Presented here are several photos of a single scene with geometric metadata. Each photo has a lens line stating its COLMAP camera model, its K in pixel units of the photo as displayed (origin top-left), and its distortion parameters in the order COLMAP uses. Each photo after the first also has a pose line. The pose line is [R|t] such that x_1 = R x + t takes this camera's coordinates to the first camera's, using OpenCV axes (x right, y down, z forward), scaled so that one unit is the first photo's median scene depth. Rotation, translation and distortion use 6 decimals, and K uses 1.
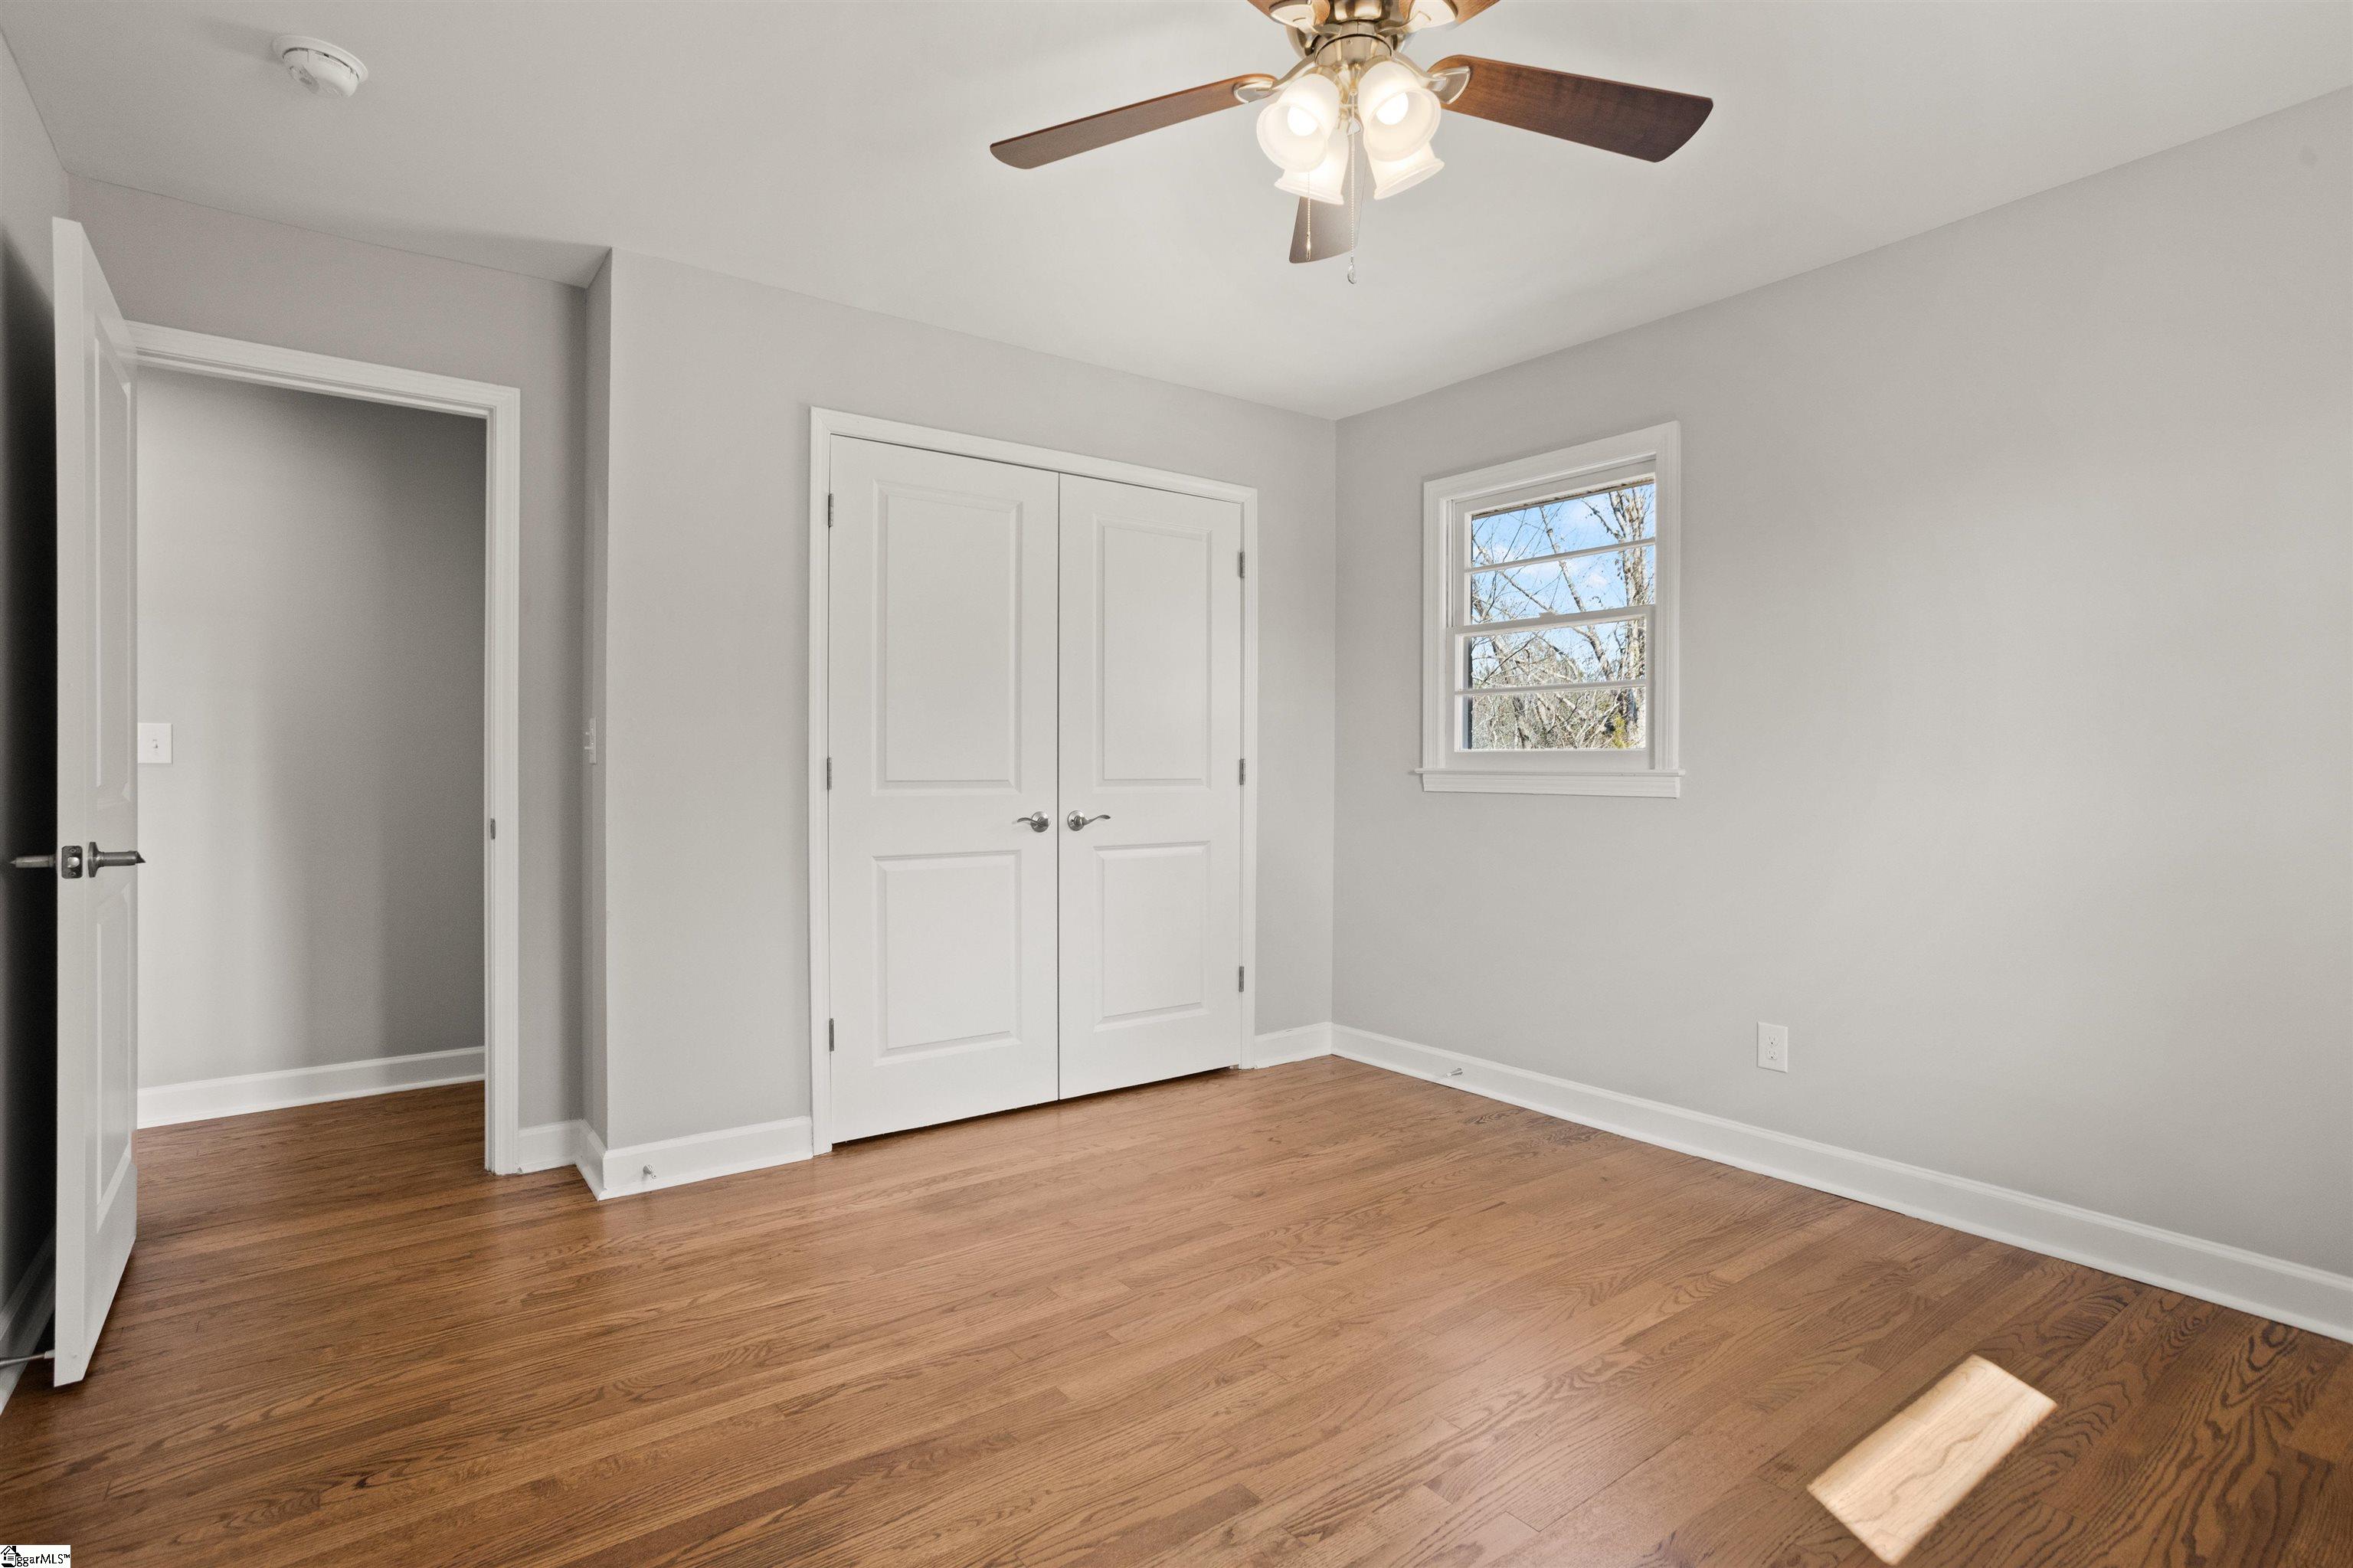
lens RADIAL K [[1139.4, 0, 1158.1], [0, 1139.4, 777.6], [0, 0, 1]] dist [-0.051242, 0.030905]
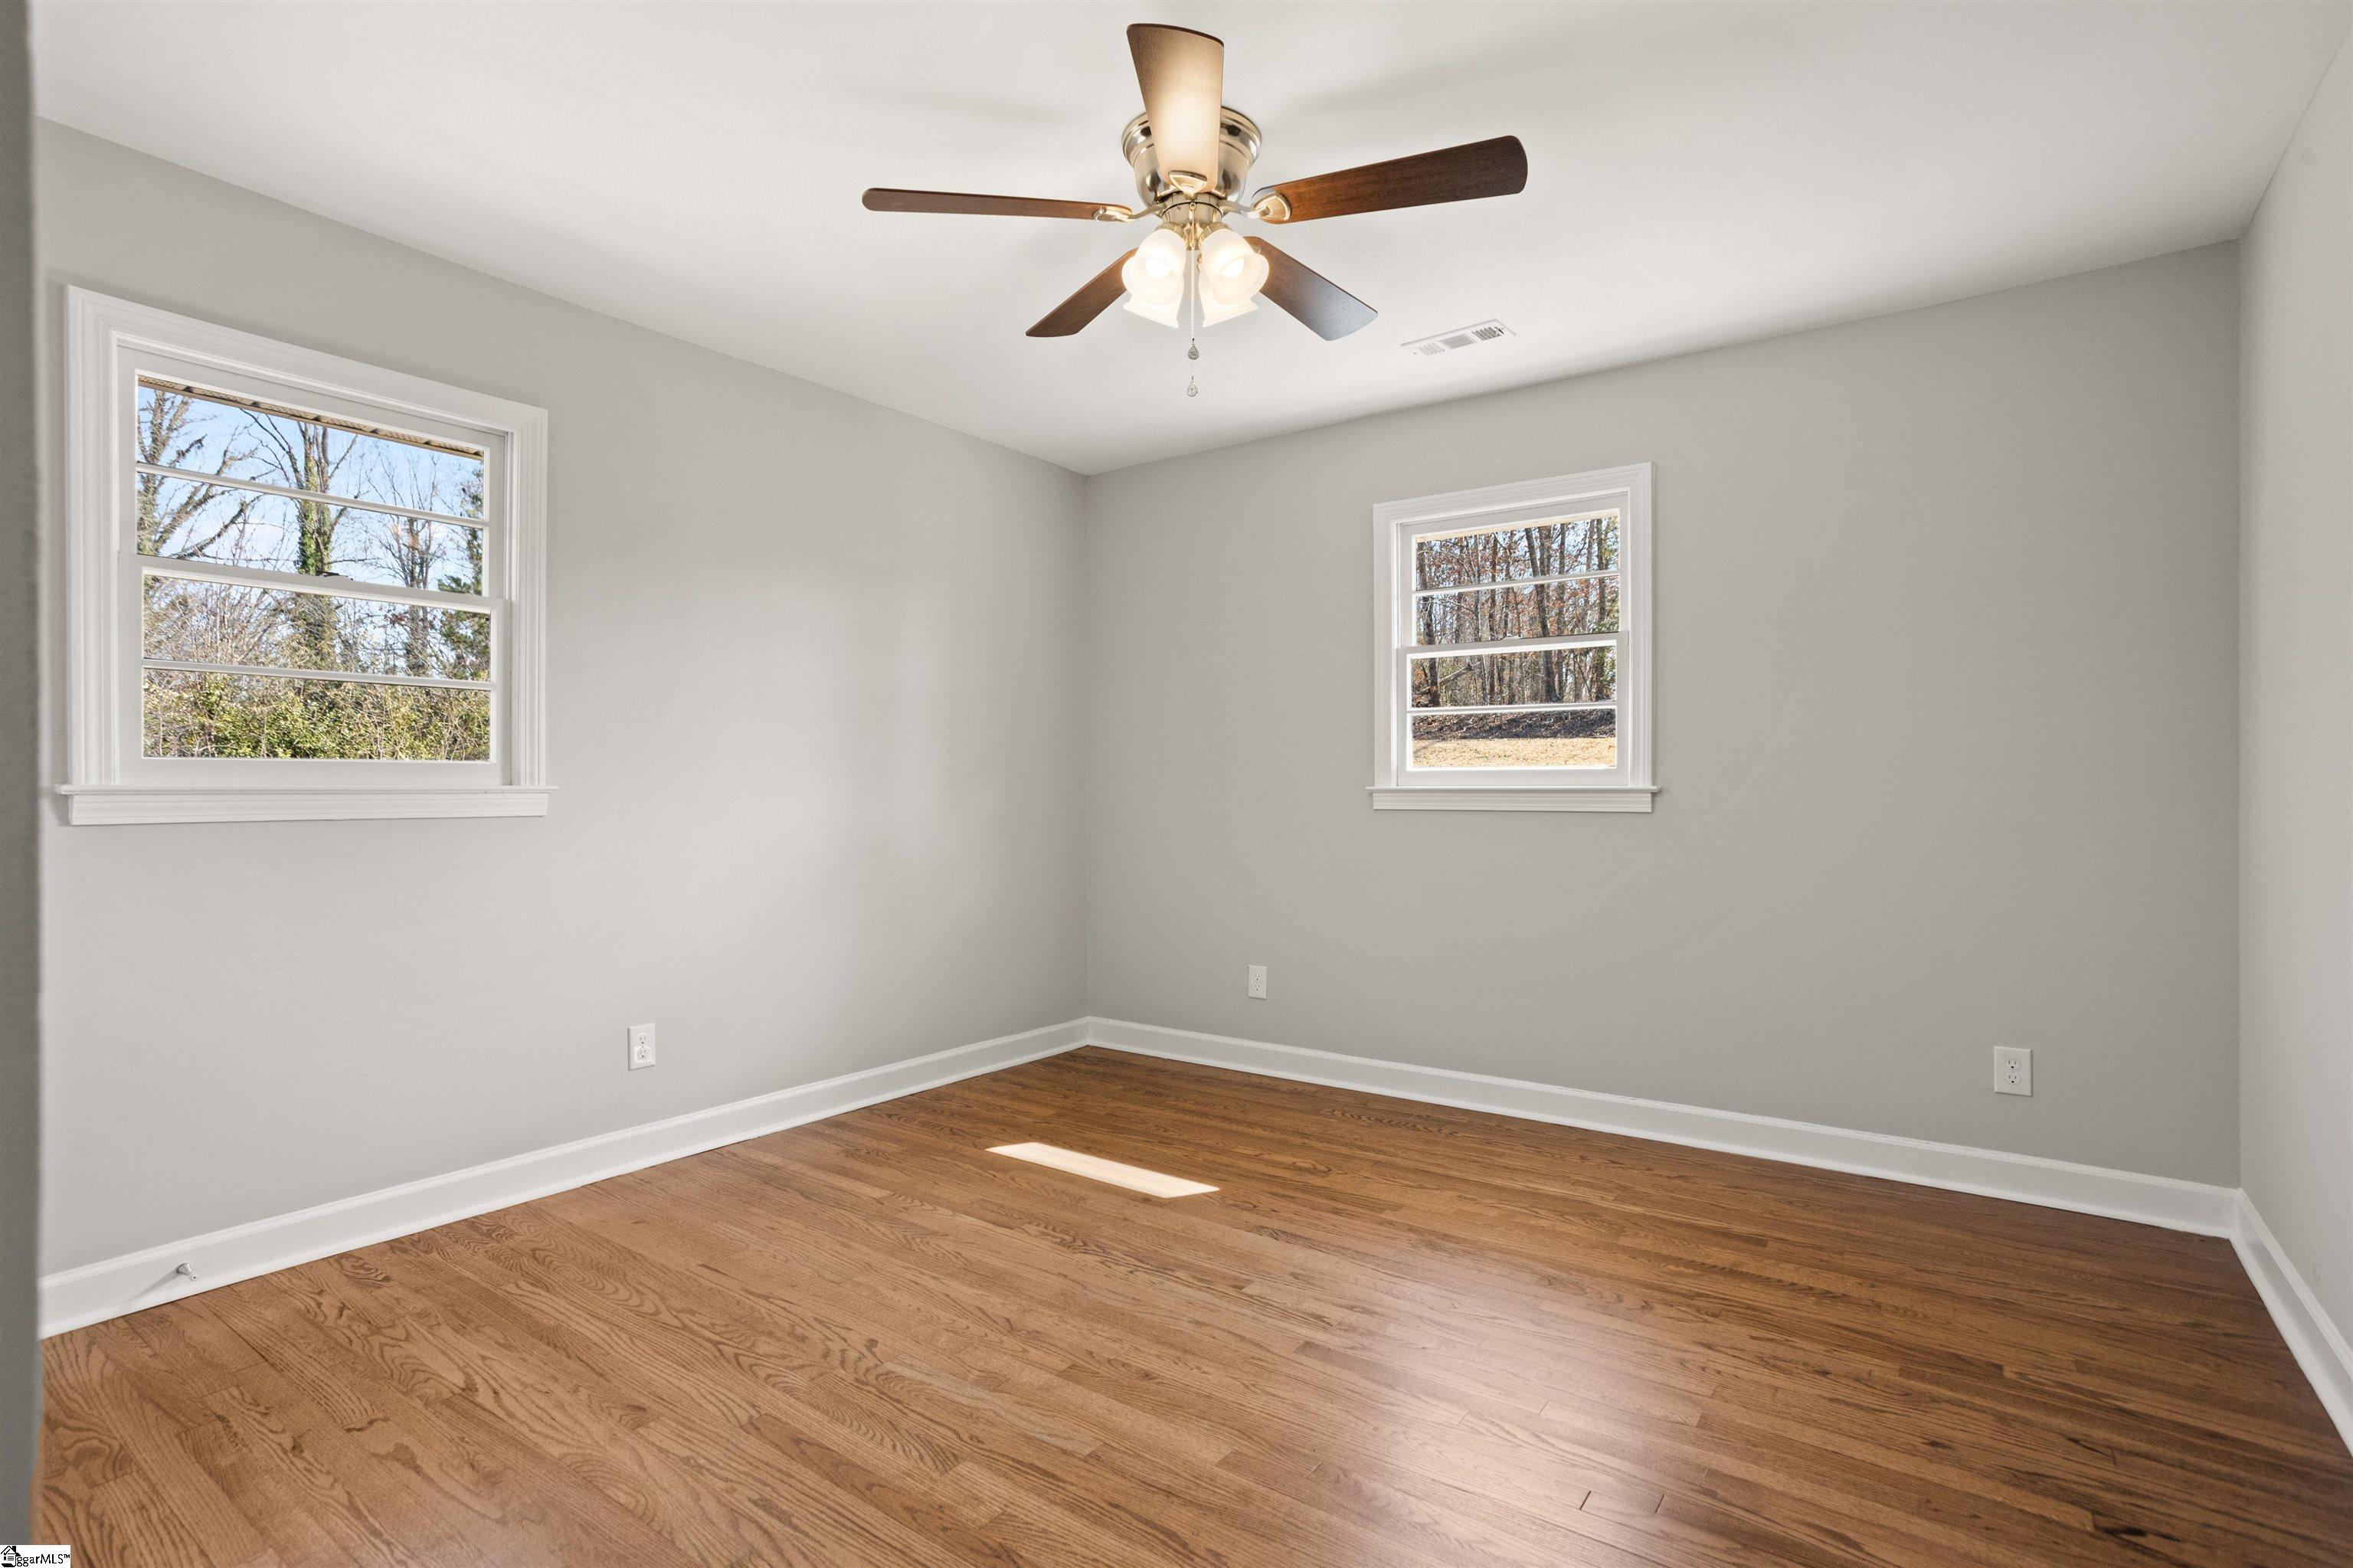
lens RADIAL K [[1139.4, 0, 1158.1], [0, 1139.4, 777.6], [0, 0, 1]] dist [-0.051242, 0.030905]
pose [[-0.287462, 0.001671, 0.957791, -0.650120], [0.010344, 0.999946, 0.001360, -0.009842], [-0.957736, 0.010299, -0.287463, 0.892124]]
